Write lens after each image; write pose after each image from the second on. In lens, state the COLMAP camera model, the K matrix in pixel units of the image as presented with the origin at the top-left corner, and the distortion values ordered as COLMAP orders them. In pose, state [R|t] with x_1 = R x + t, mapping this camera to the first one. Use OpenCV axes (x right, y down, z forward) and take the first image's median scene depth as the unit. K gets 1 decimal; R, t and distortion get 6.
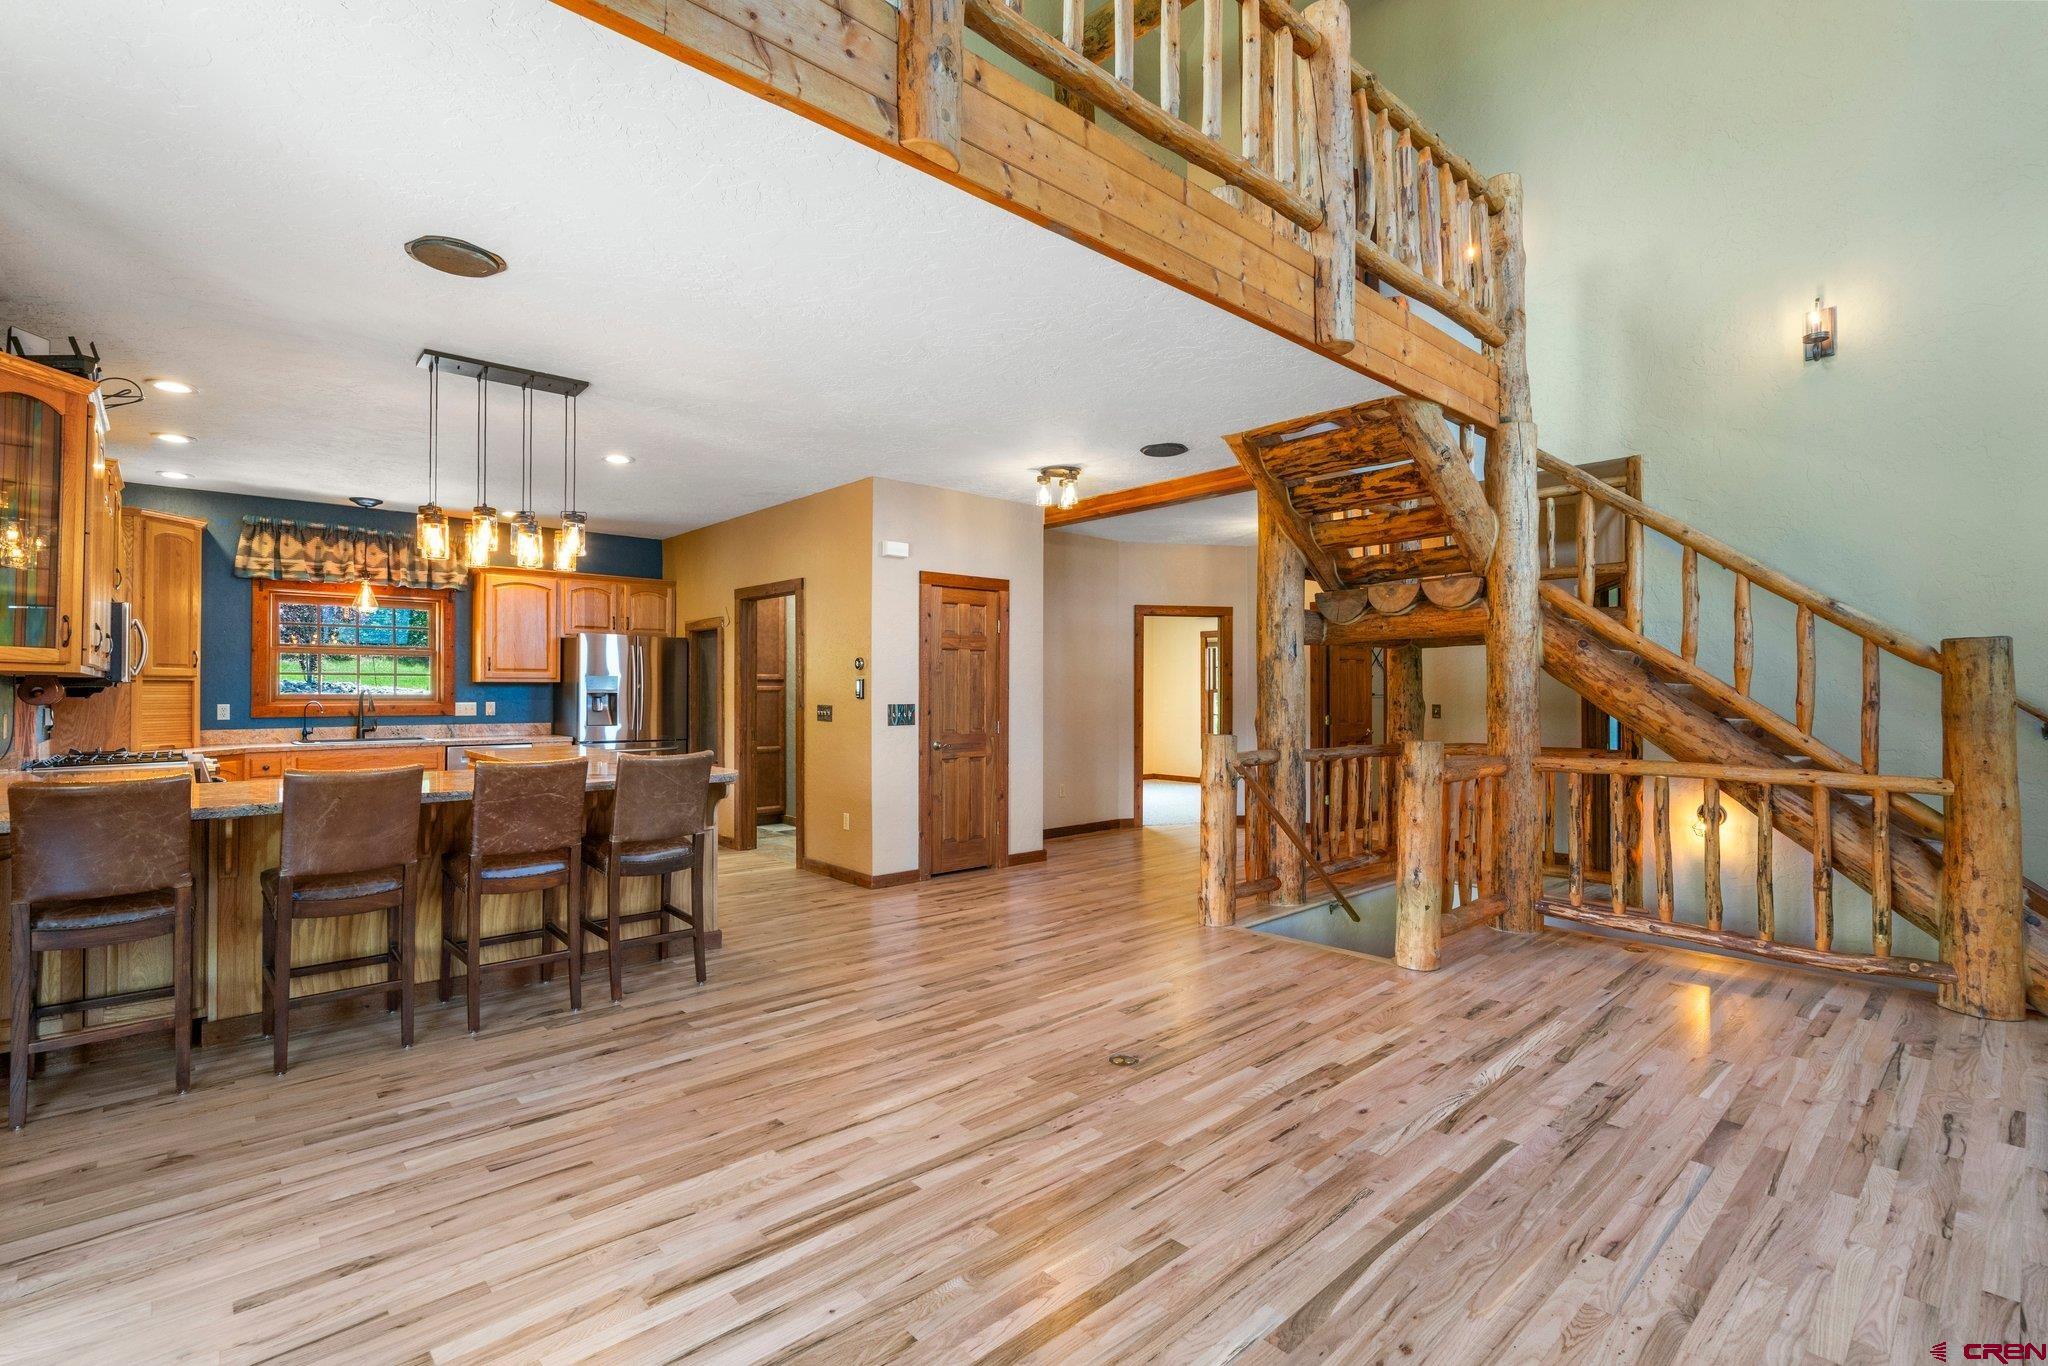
lens RADIAL K [[934.8, 0, 1024.0], [0, 934.8, 683.0], [0, 0, 1]] dist [0.001771, 0.000405]
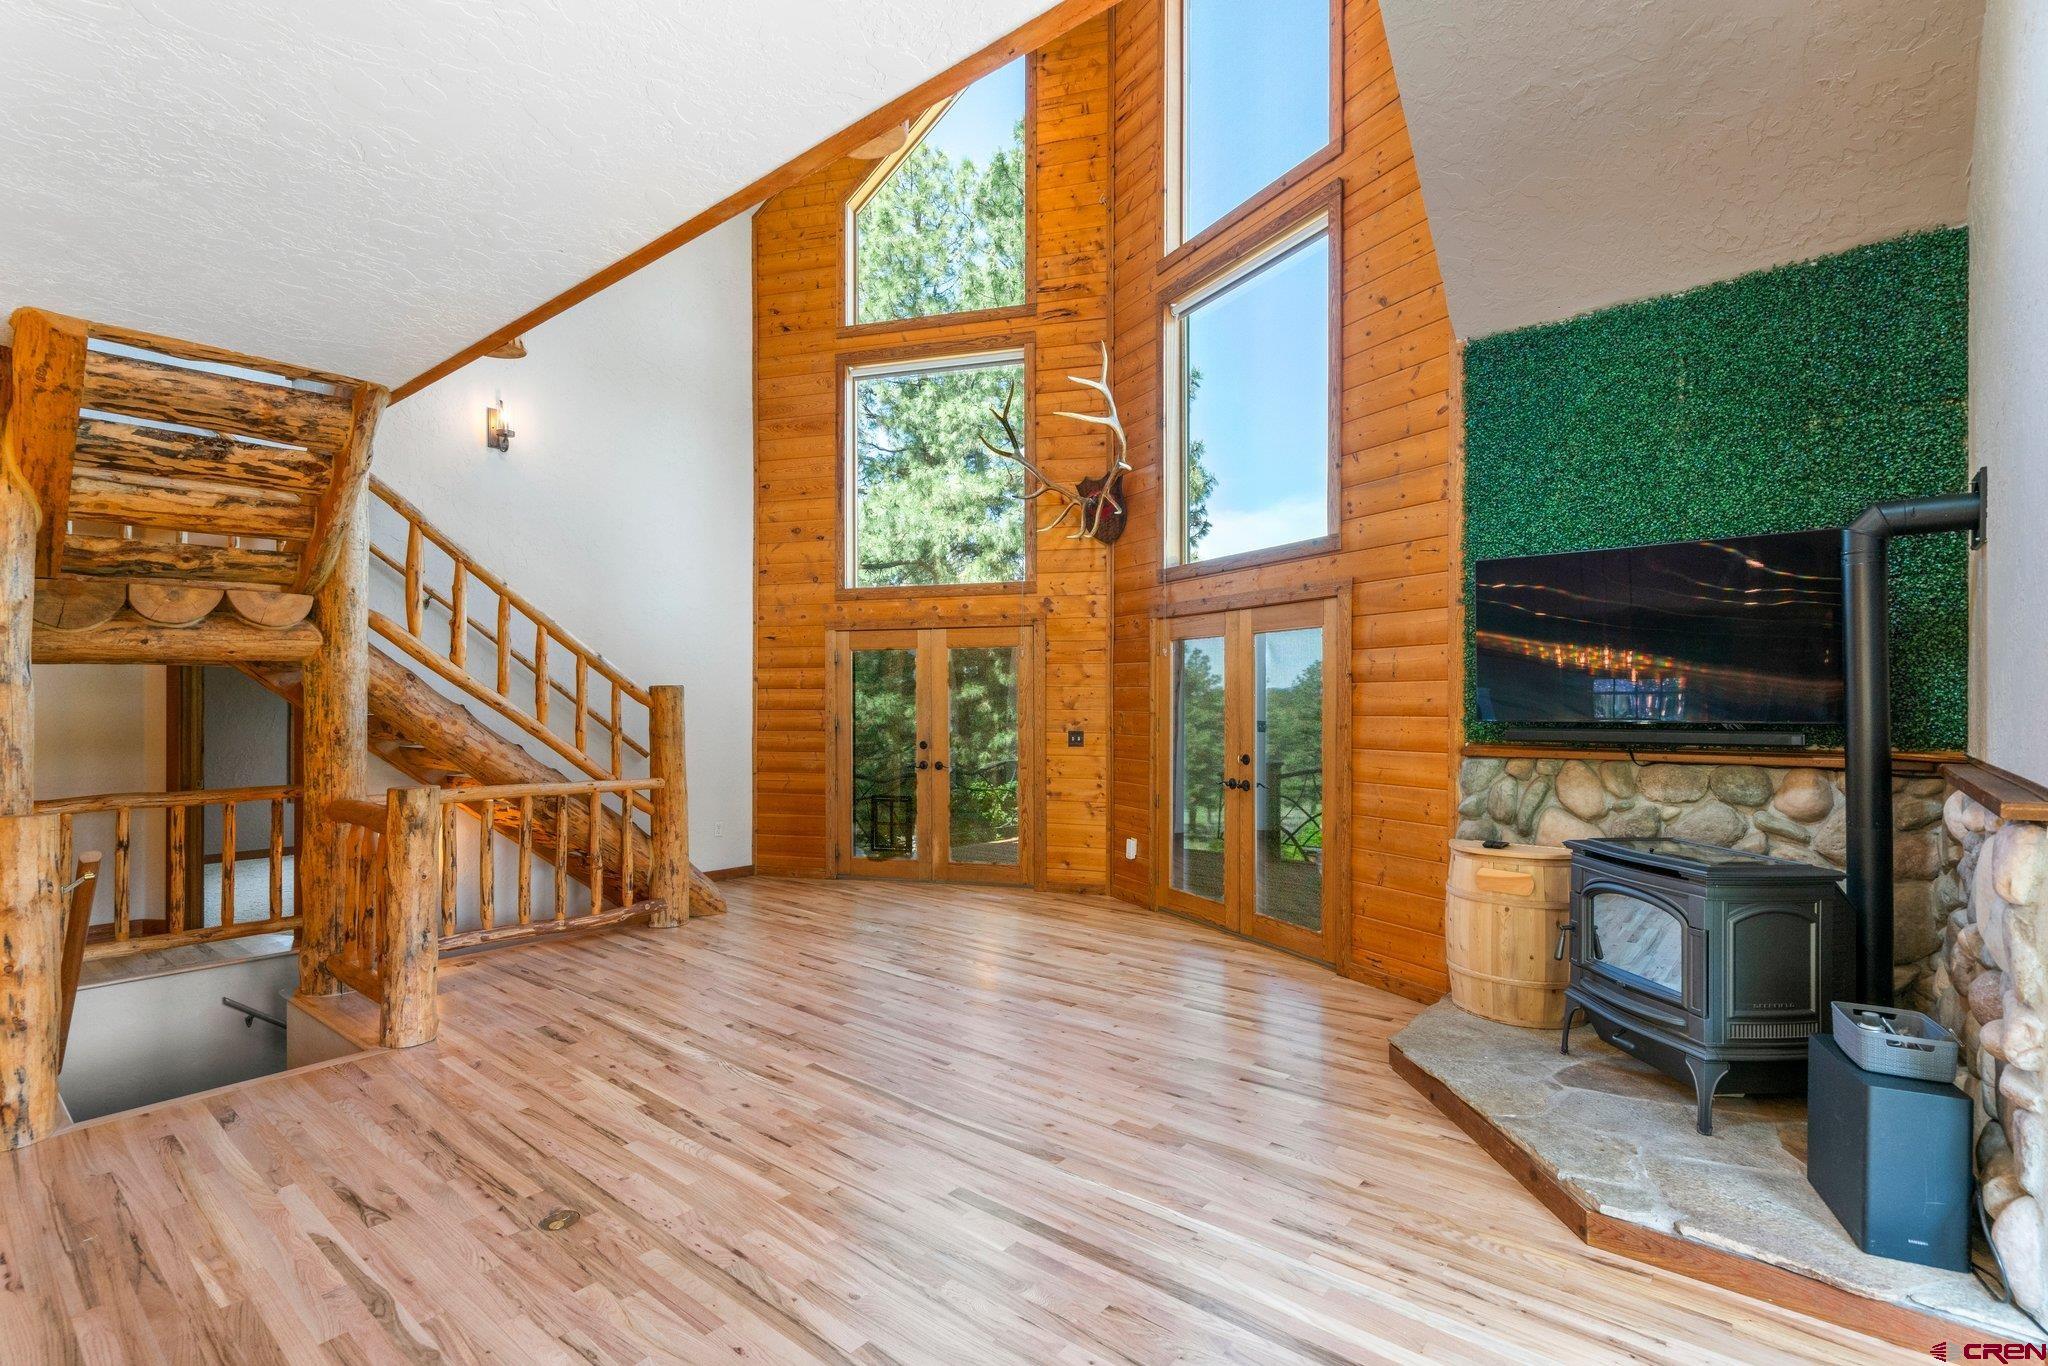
lens RADIAL K [[959.8, 0, 1017.9], [0, 959.8, 692.1], [0, 0, 1]] dist [0.002855, 0.000771]
pose [[-0.133017, 0.005890, 0.991096, -0.671523], [-0.007313, 0.999949, -0.006925, -0.031294], [-0.991087, -0.008169, -0.132967, 0.661917]]
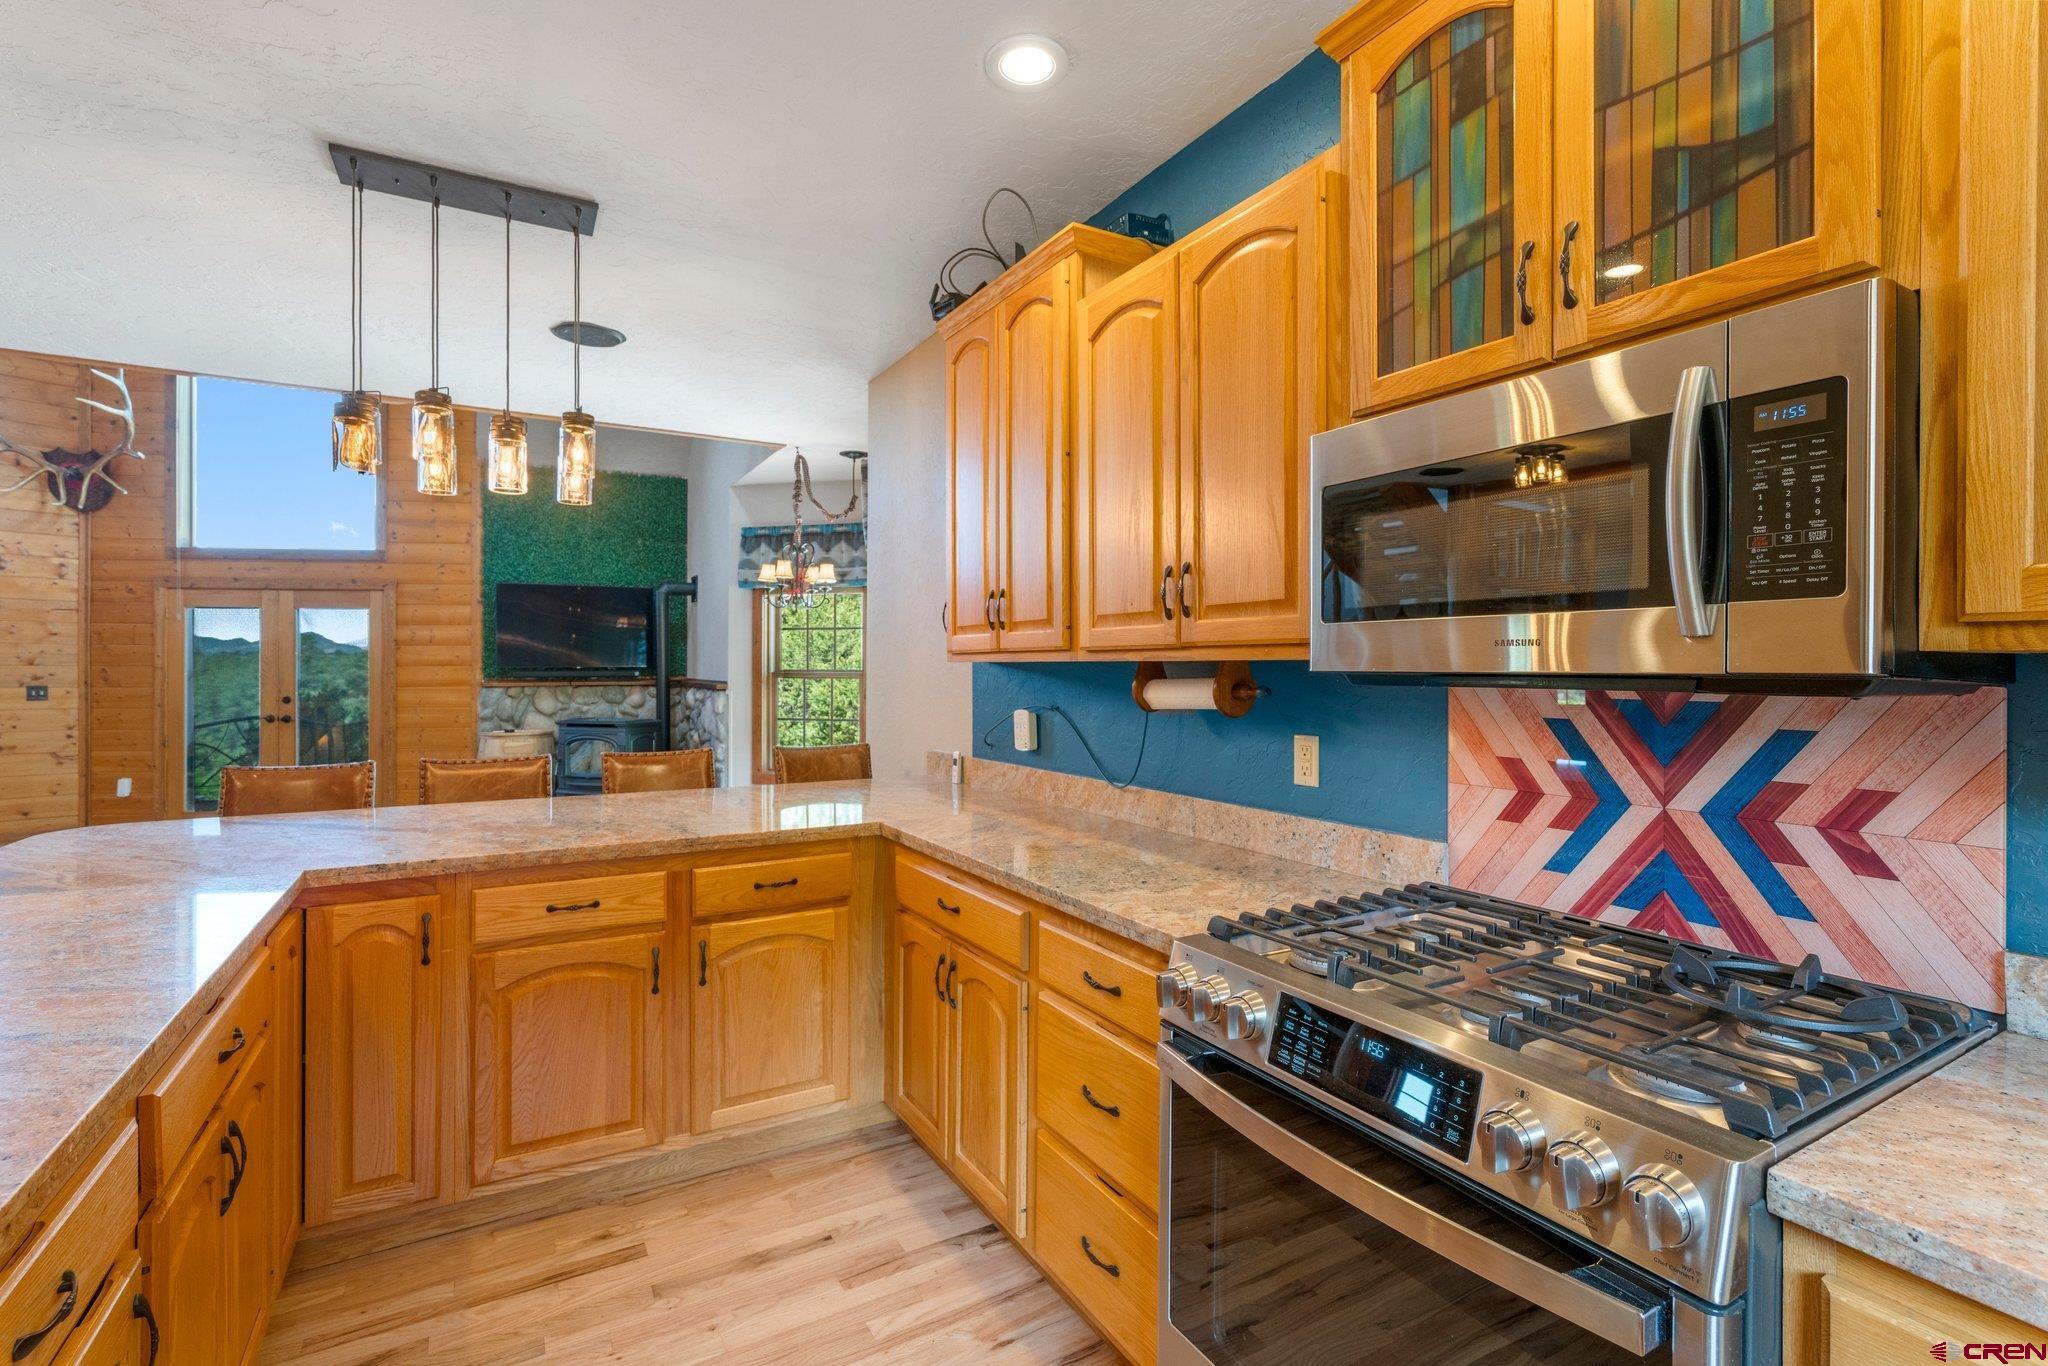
lens RADIAL K [[934.8, 0, 1024.0], [0, 934.8, 683.0], [0, 0, 1]] dist [0.001771, 0.000405]
pose [[-0.977786, -0.002937, 0.209587, -0.904717], [-0.001823, 0.999983, 0.005509, -0.012437], [-0.209599, 0.005005, -0.977775, 1.142552]]
